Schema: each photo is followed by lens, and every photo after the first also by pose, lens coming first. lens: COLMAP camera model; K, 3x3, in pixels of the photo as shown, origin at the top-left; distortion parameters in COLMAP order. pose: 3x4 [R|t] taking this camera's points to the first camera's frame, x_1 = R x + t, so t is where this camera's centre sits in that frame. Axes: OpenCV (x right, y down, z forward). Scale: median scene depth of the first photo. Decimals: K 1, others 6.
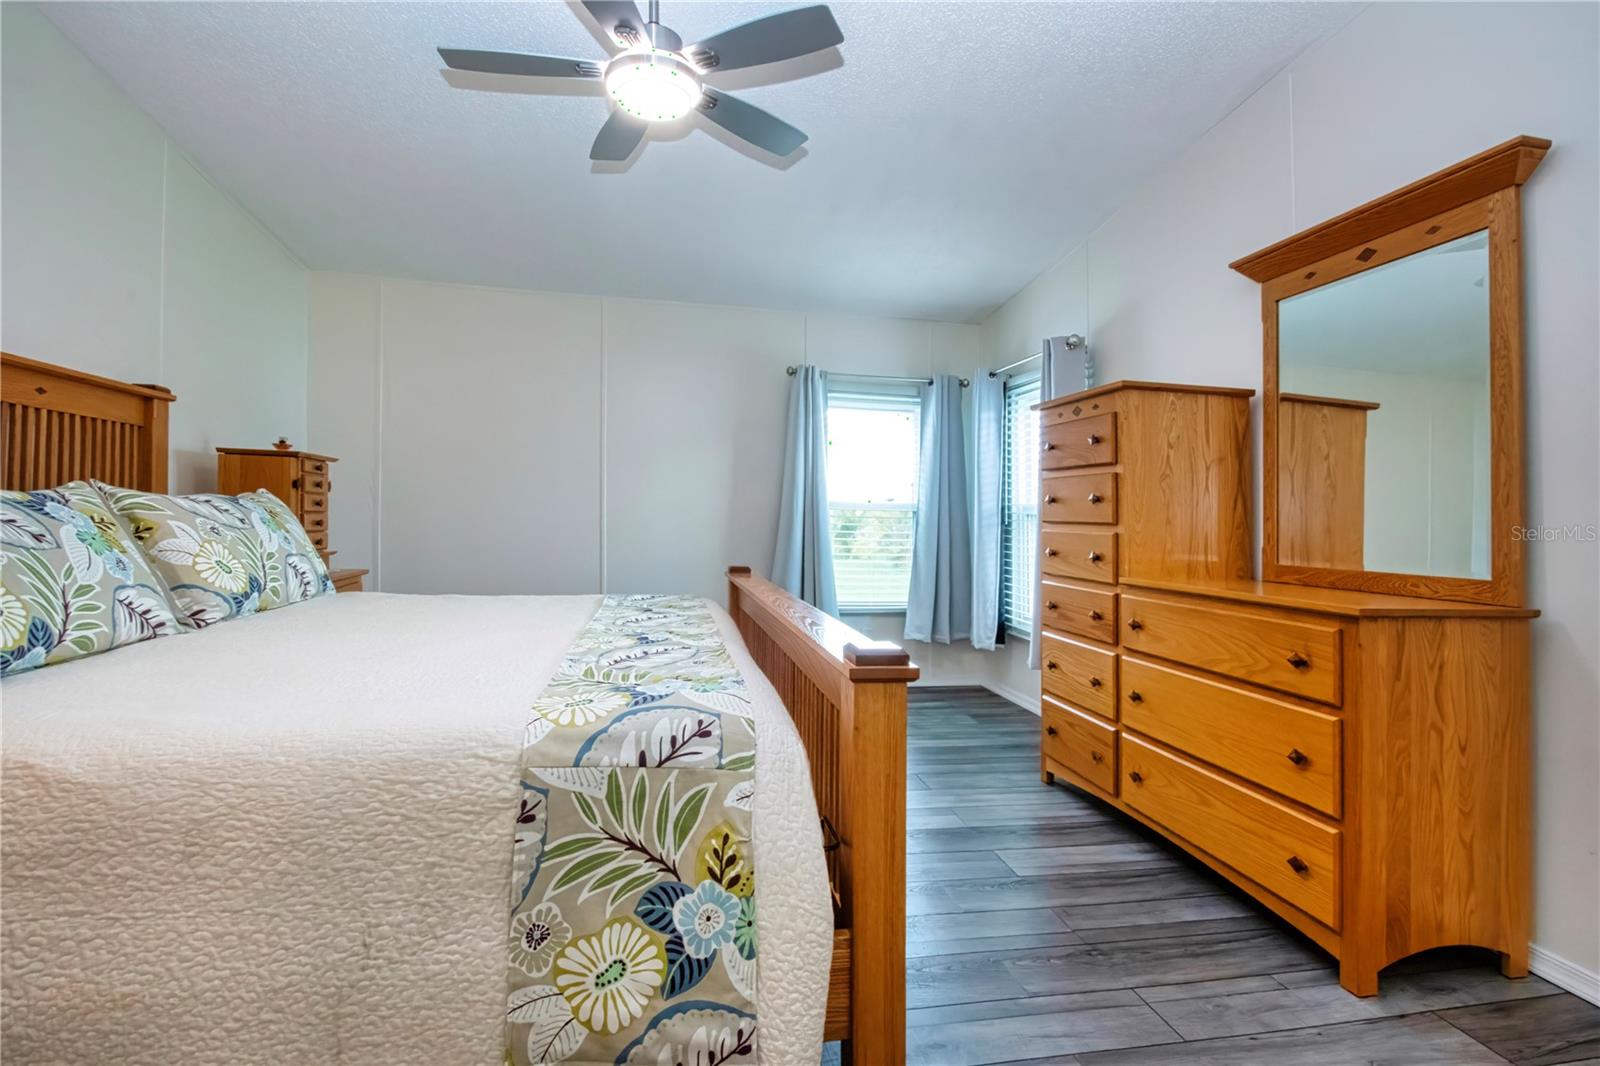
lens RADIAL K [[767.1, 0, 800.7], [0, 767.1, 514.1], [0, 0, 1]] dist [-0.013711, 0.001014]
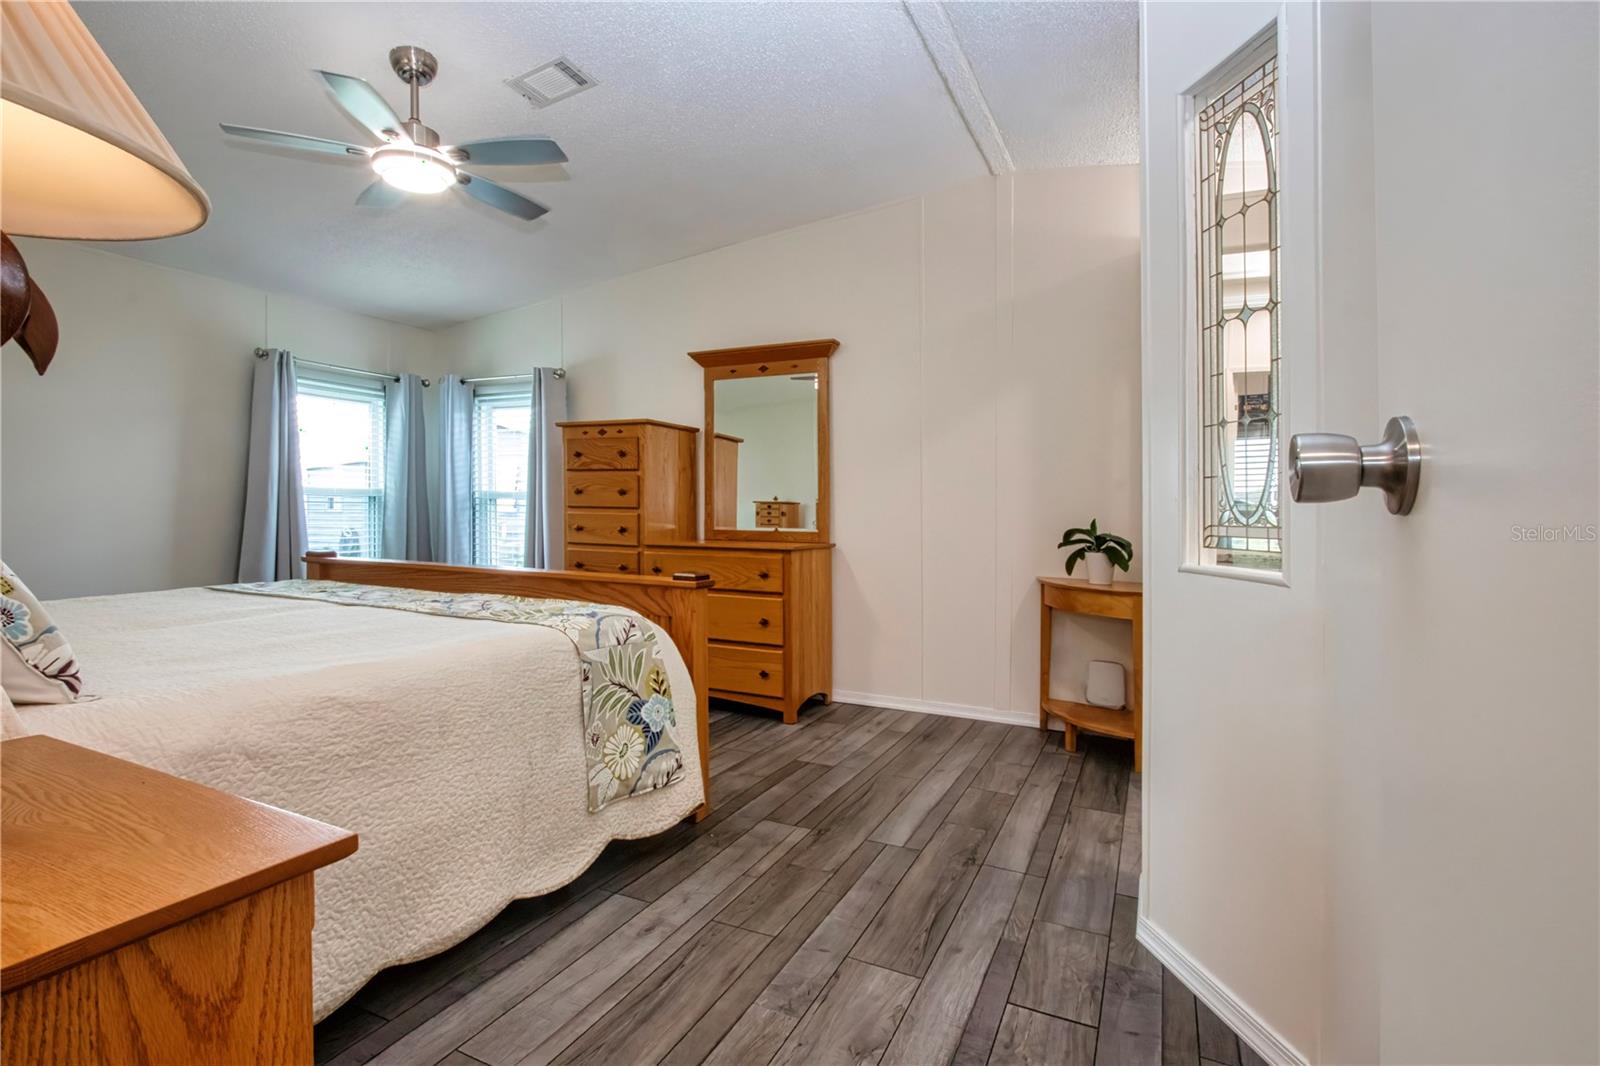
lens RADIAL K [[762.9, 0, 795.9], [0, 762.9, 503.3], [0, 0, 1]] dist [-0.001891, 0.000068]
pose [[0.603917, -0.010057, 0.796983, -1.221571], [-0.002263, 0.999895, 0.014332, -0.038042], [-0.797044, -0.010459, 0.603831, -0.401435]]
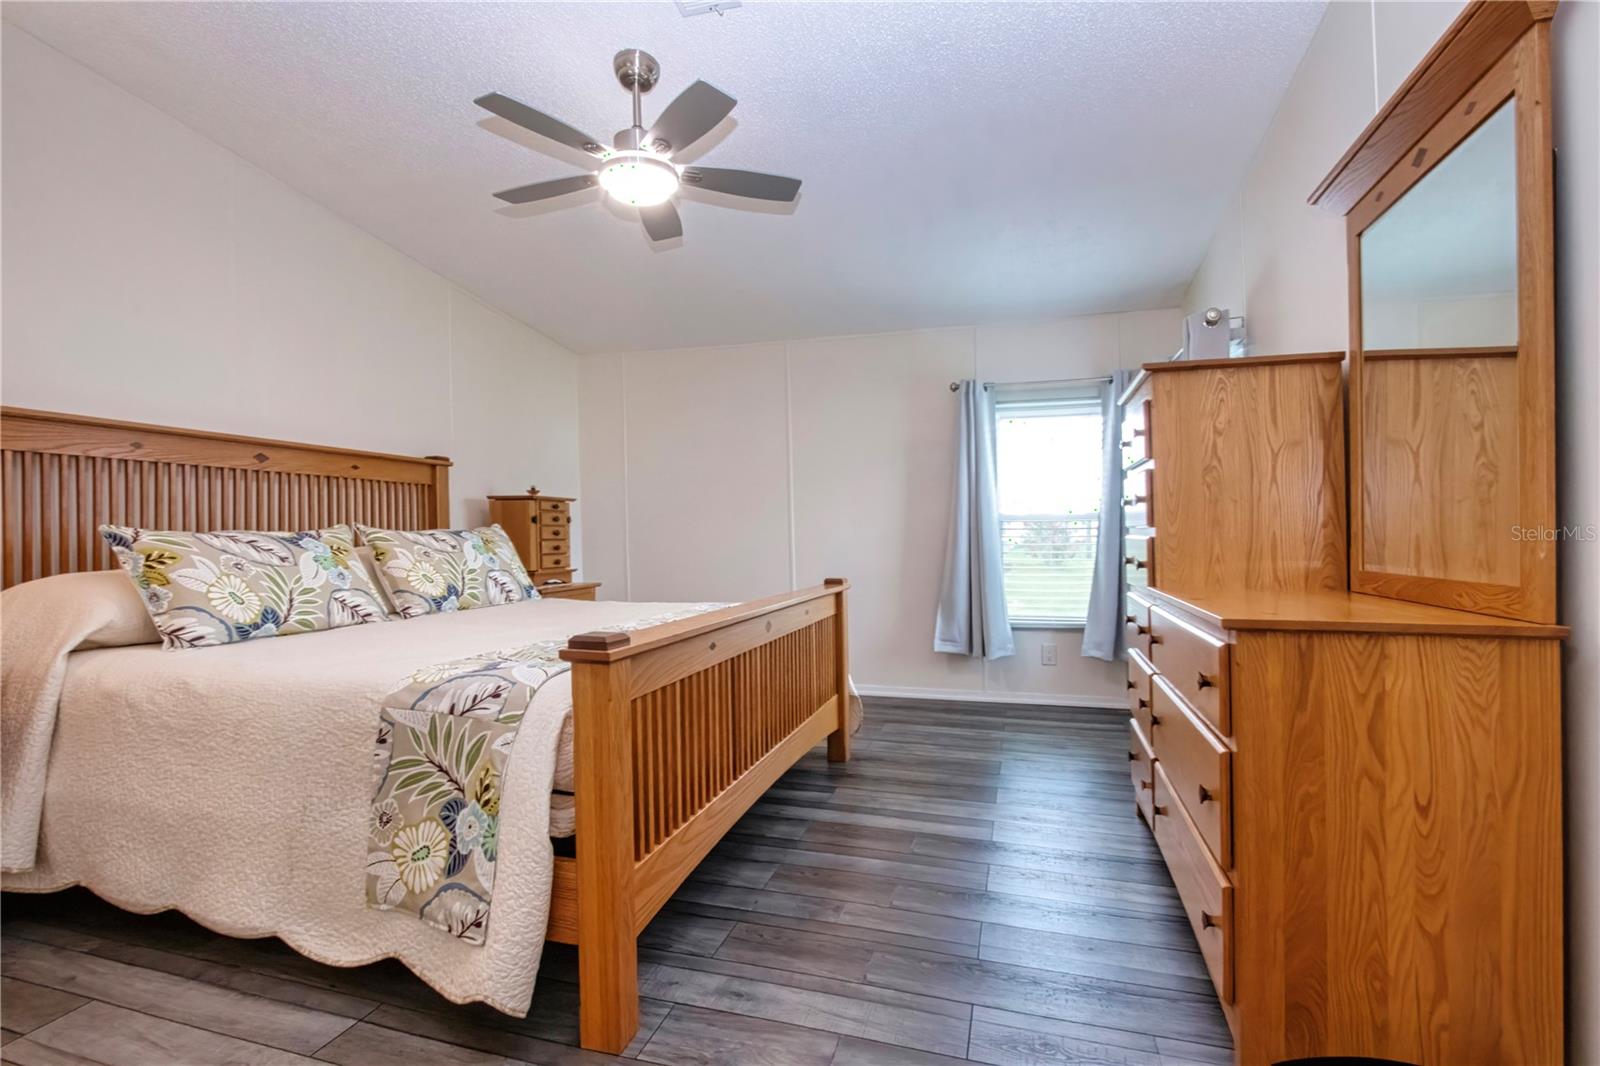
lens RADIAL K [[750.9, 0, 800.7], [0, 750.9, 549.8], [0, 0, 1]] dist [-0.011950, -0.000601]
pose [[0.884206, -0.022731, -0.466543, 0.852128], [0.032500, 0.999388, 0.012901, 0.028599], [0.465965, -0.026569, 0.884404, 0.084558]]
